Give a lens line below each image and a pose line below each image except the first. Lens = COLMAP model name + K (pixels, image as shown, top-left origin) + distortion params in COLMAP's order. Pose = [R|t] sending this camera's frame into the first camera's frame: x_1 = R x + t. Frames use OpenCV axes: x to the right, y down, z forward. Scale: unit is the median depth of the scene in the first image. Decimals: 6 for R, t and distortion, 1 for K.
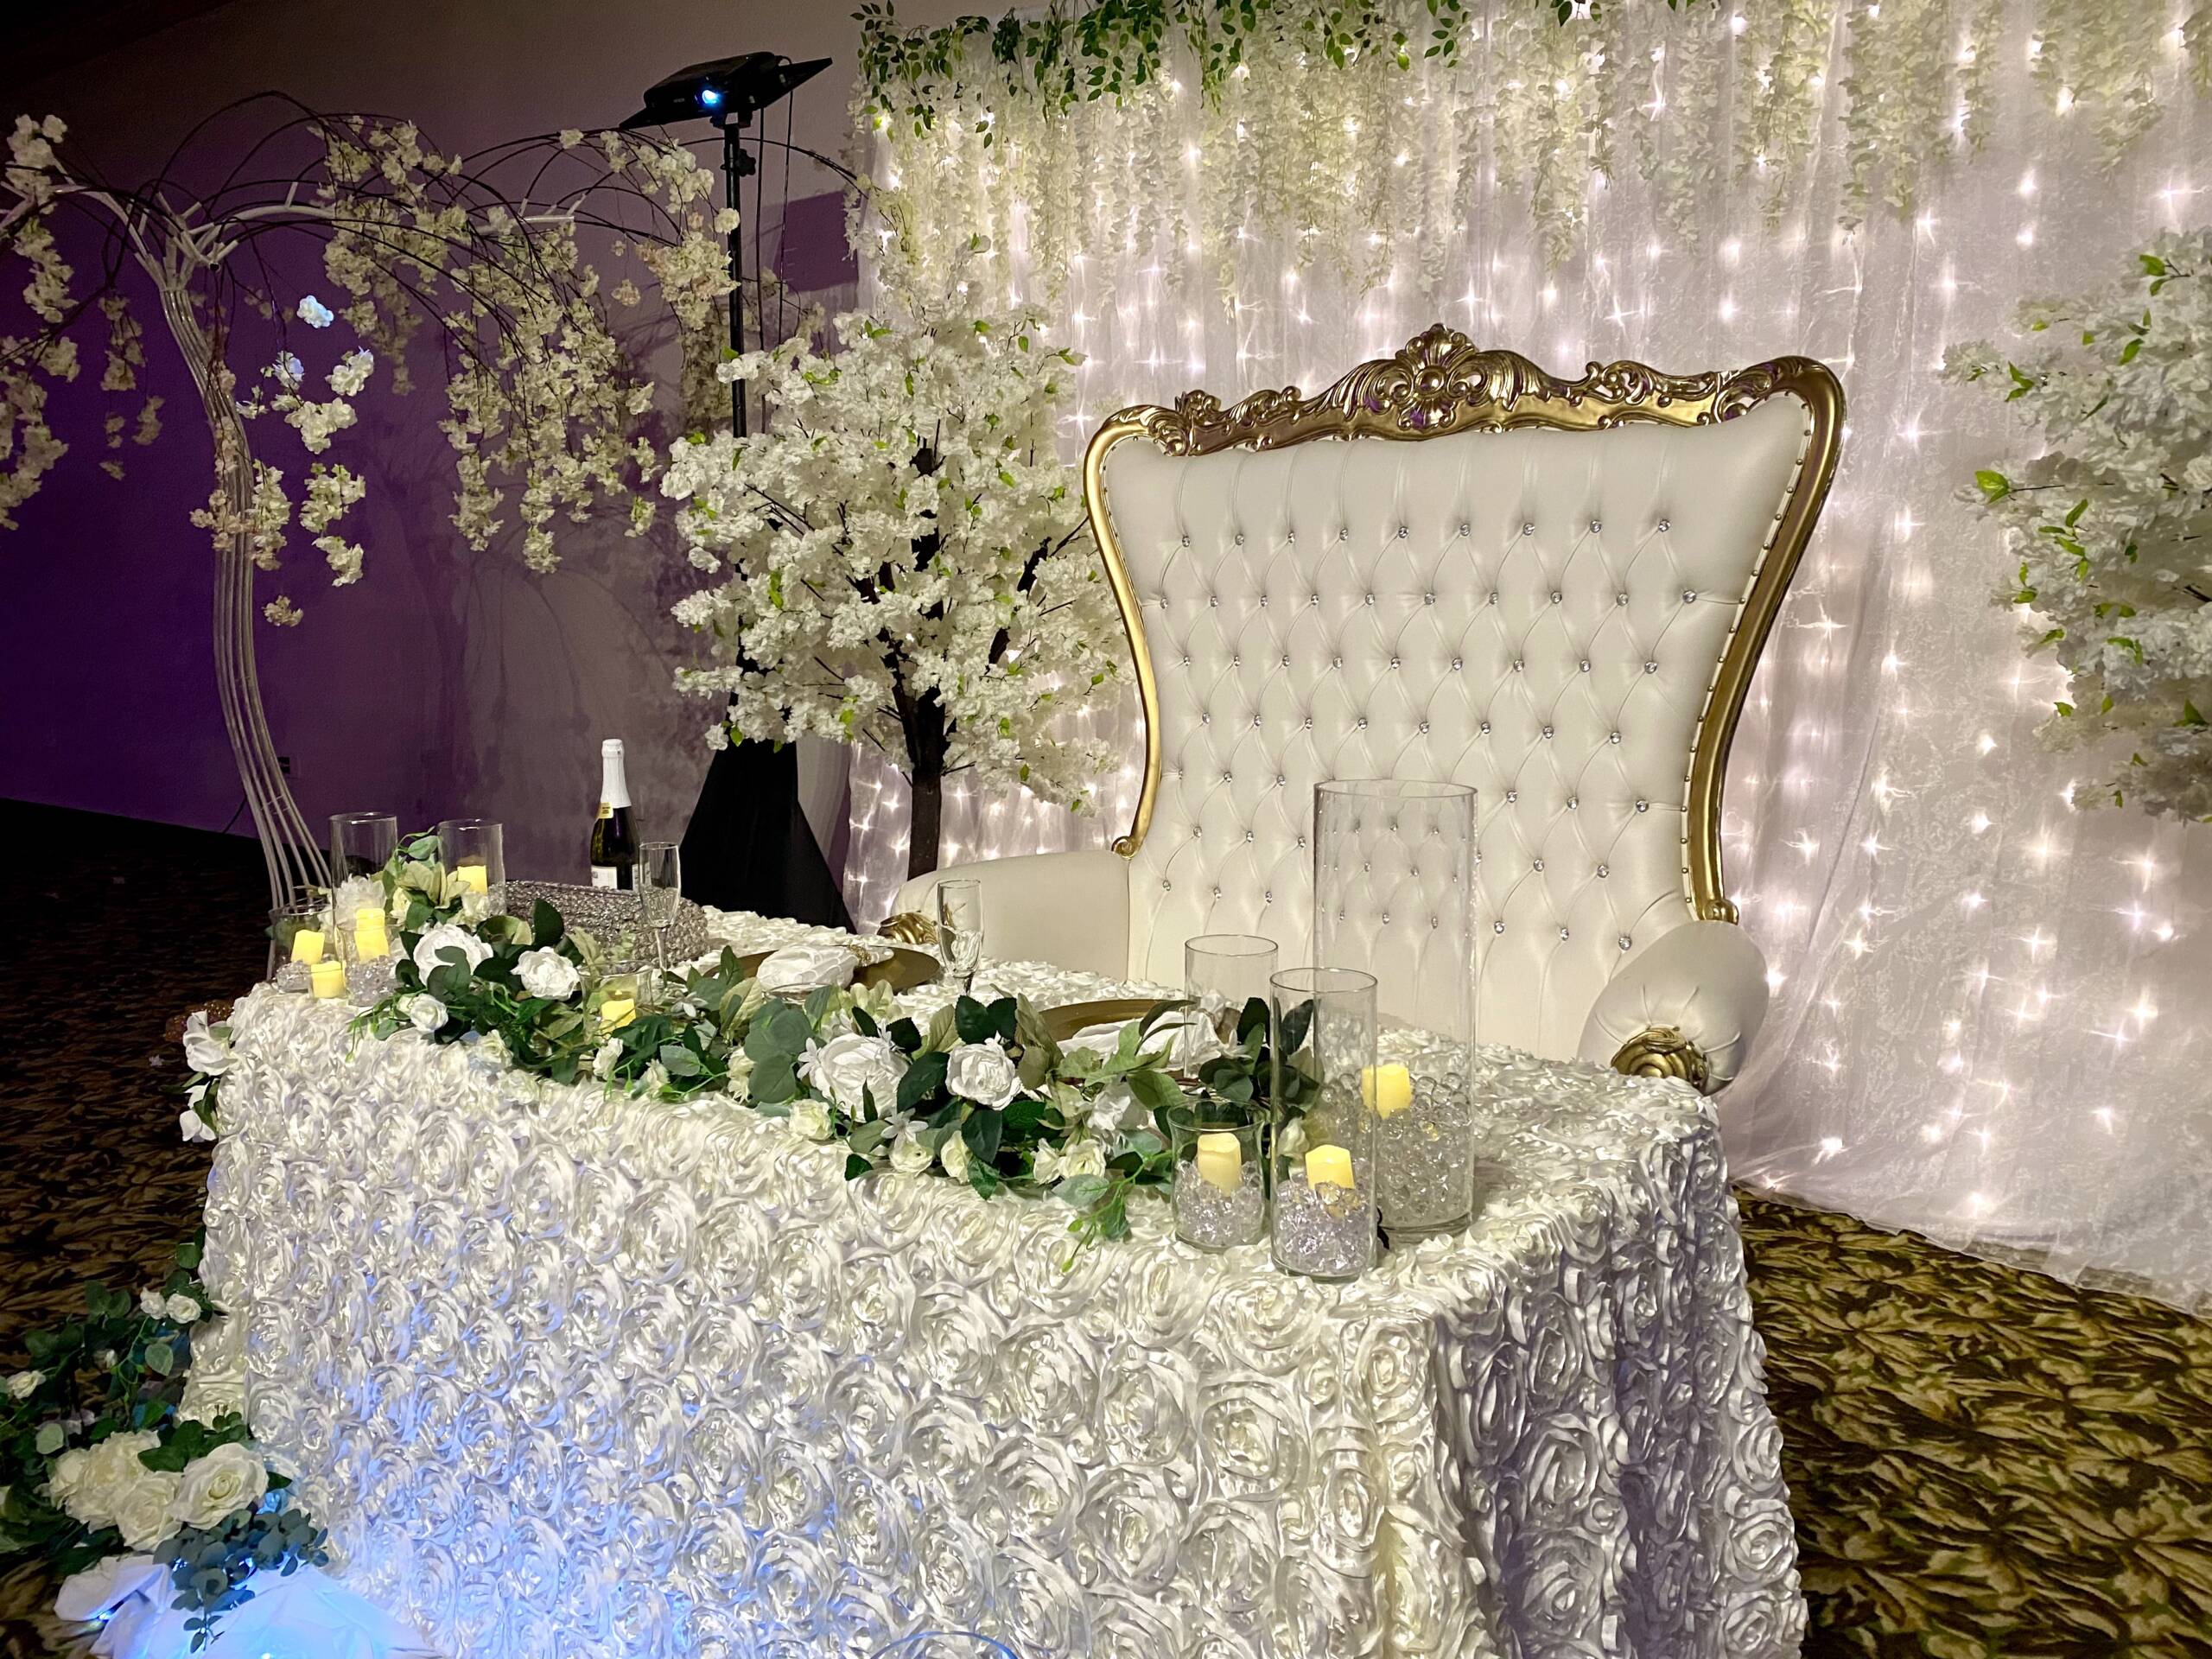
lens RADIAL K [[1699.9, 0, 1111.9], [0, 1699.9, 815.7], [0, 0, 1]] dist [0.008725, -0.002457]
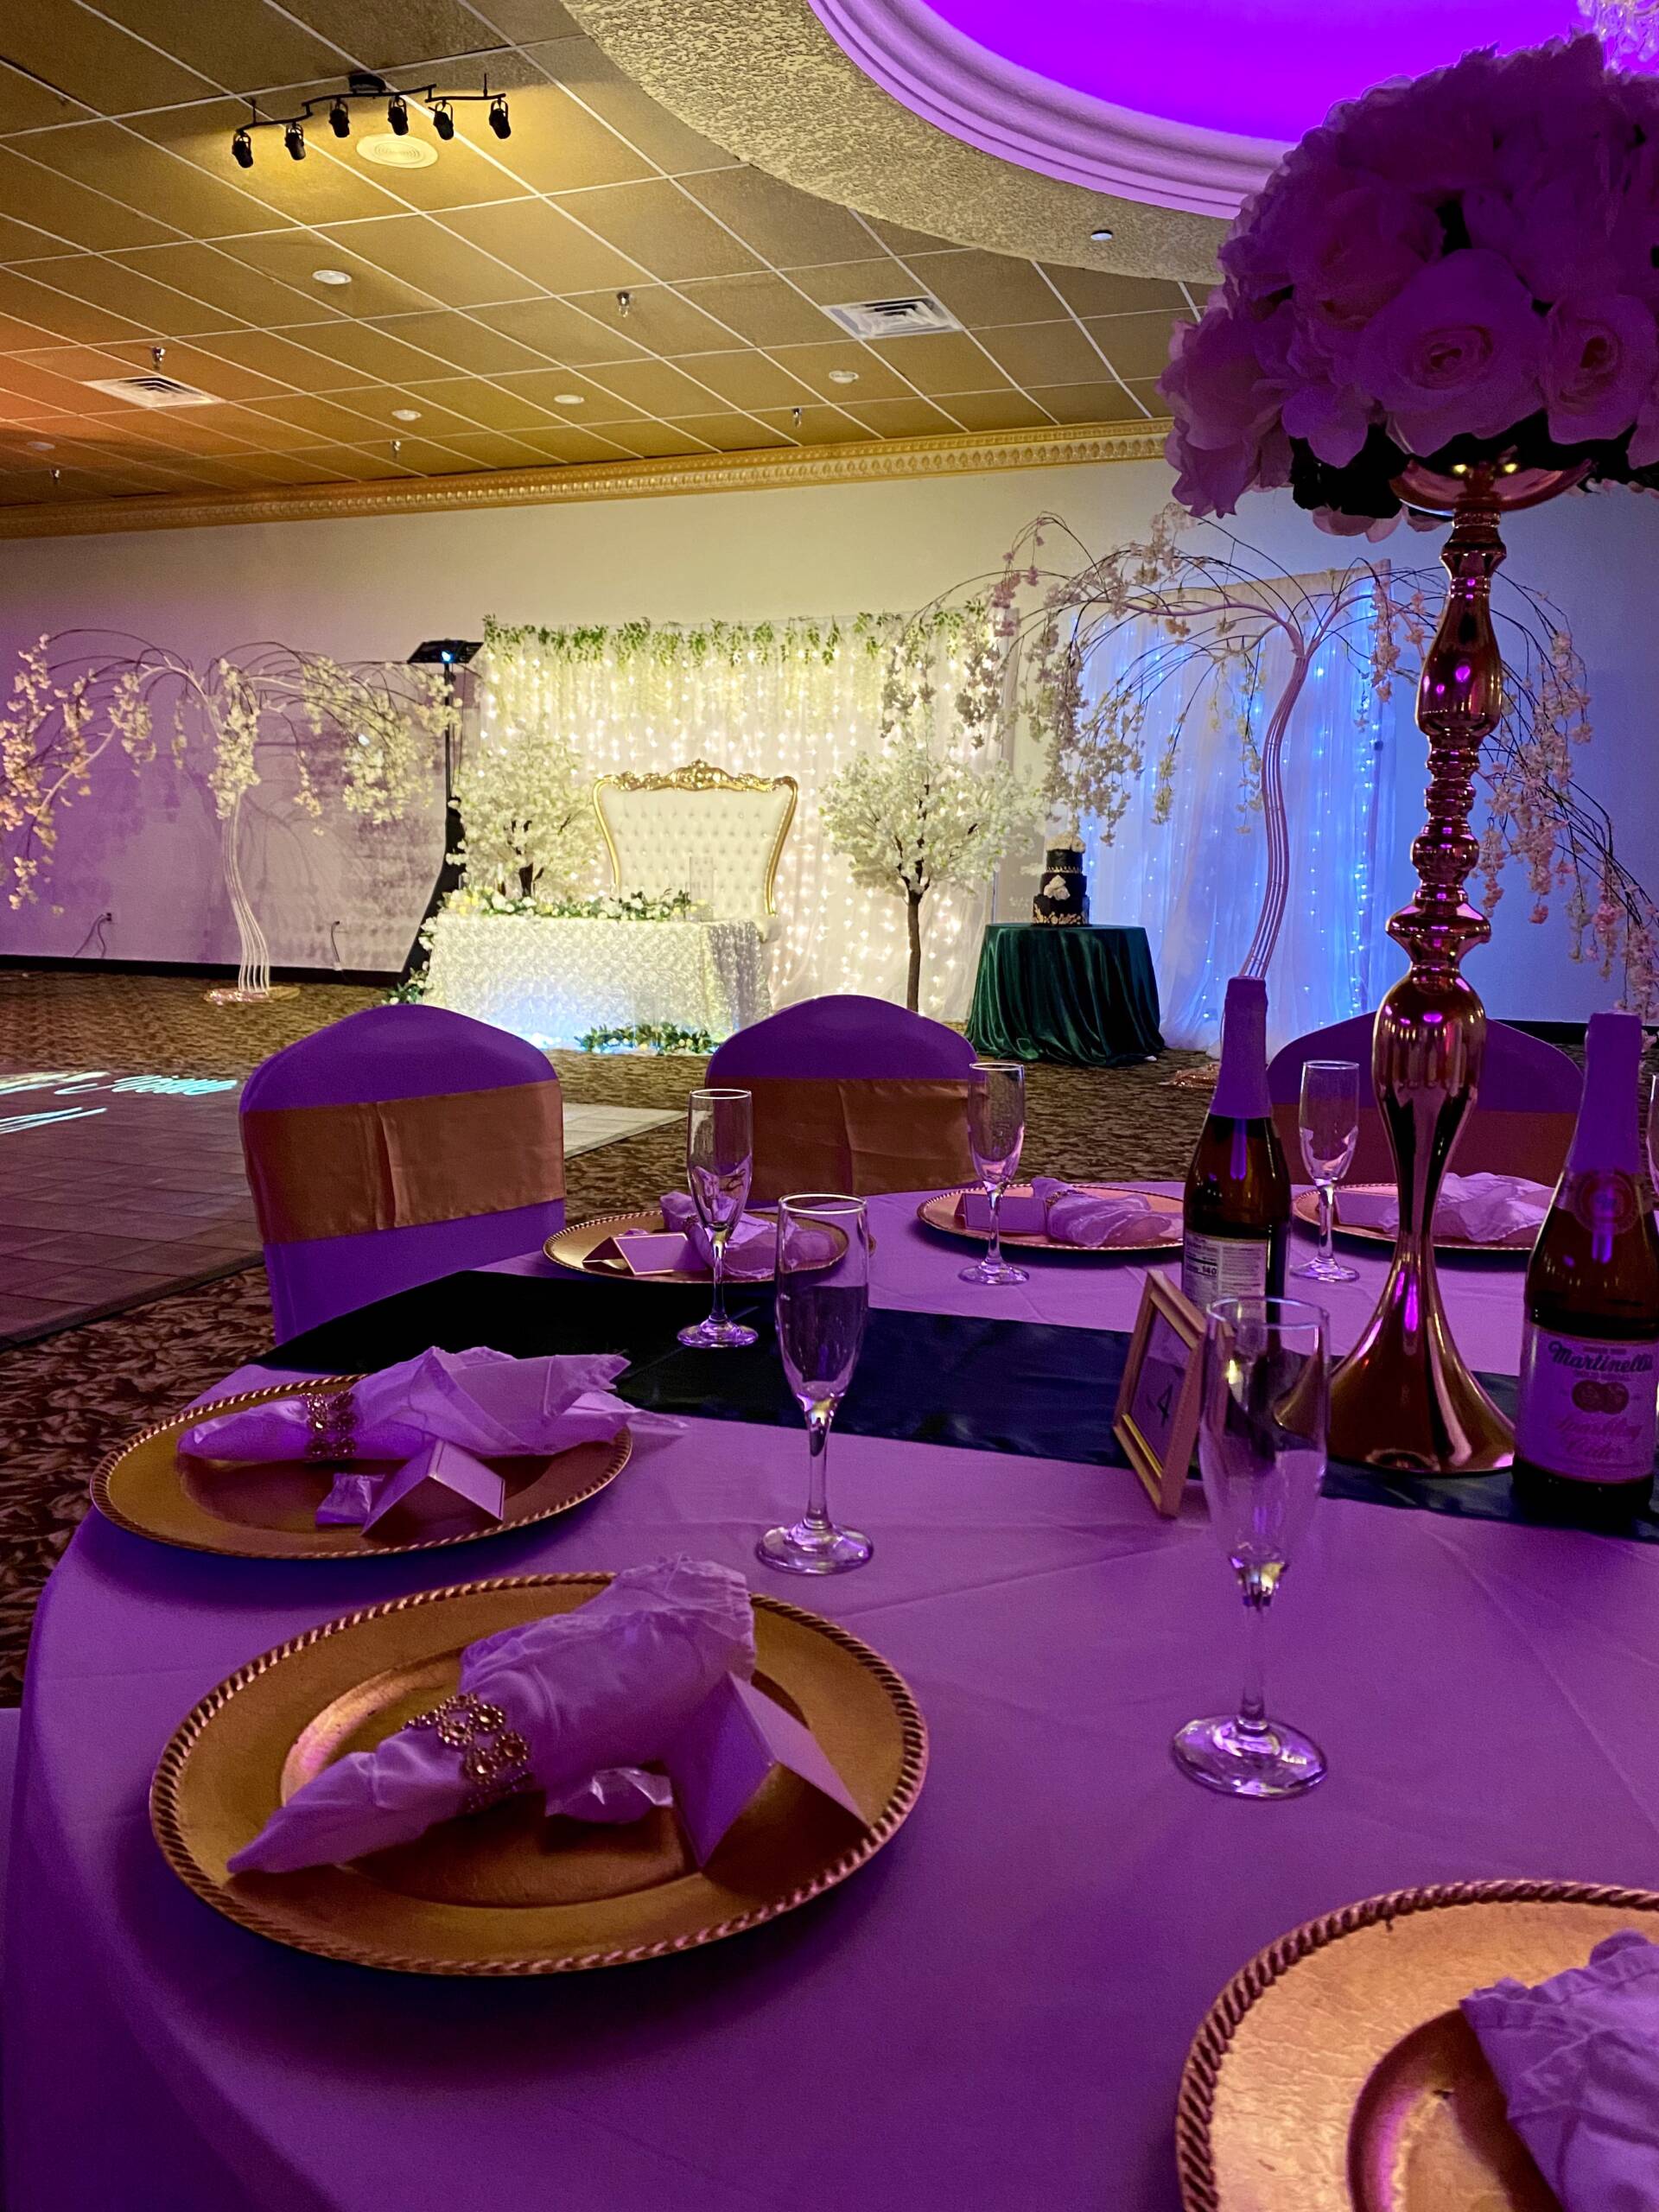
lens RADIAL K [[1699.9, 0, 833.8], [0, 1699.9, 1116.3], [0, 0, 1]] dist [0.008725, -0.002457]
pose [[0.959670, -0.023259, 0.280165, -0.527989], [0.018237, 0.999623, 0.020517, 0.375005], [-0.280537, -0.014580, 0.959733, -2.392849]]
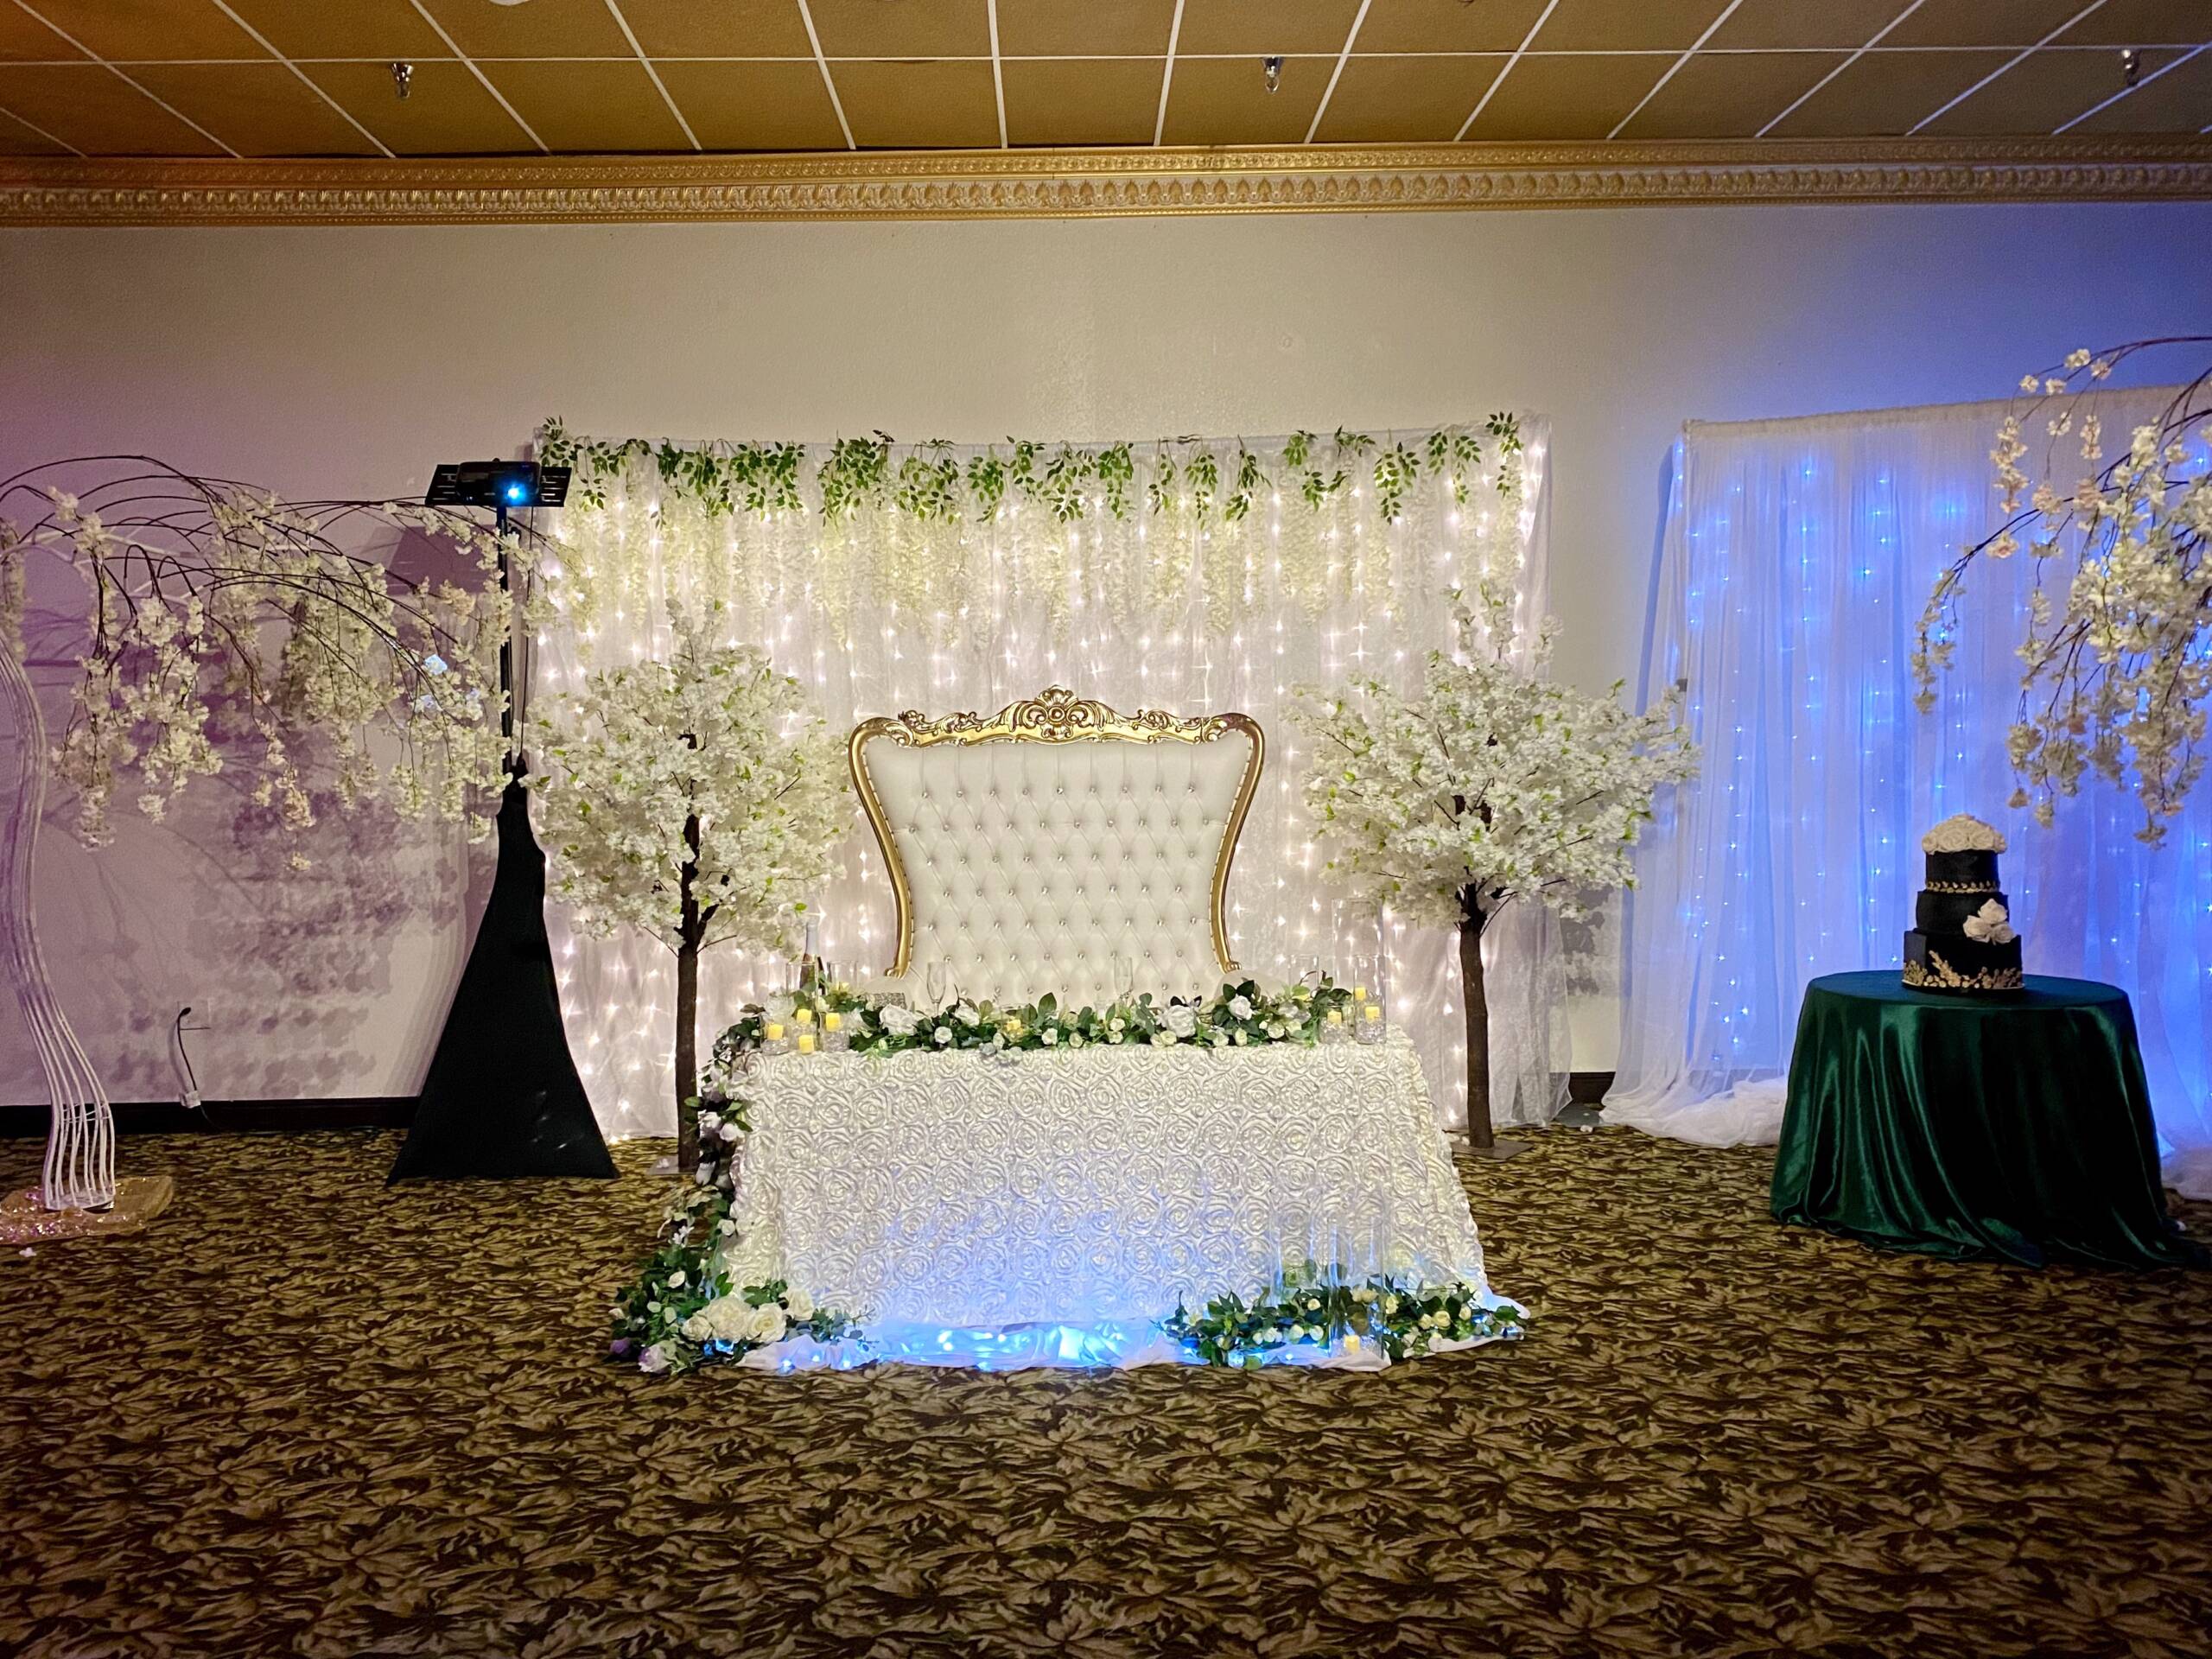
lens RADIAL K [[1832.1, 0, 1113.1], [0, 1832.1, 817.4], [0, 0, 1]] dist [0.048760, -0.021394]
pose [[0.787175, -0.035955, 0.615680, -0.992010], [0.097671, 0.992968, -0.066889, 0.007220], [-0.608946, 0.112788, 0.785152, -0.625837]]
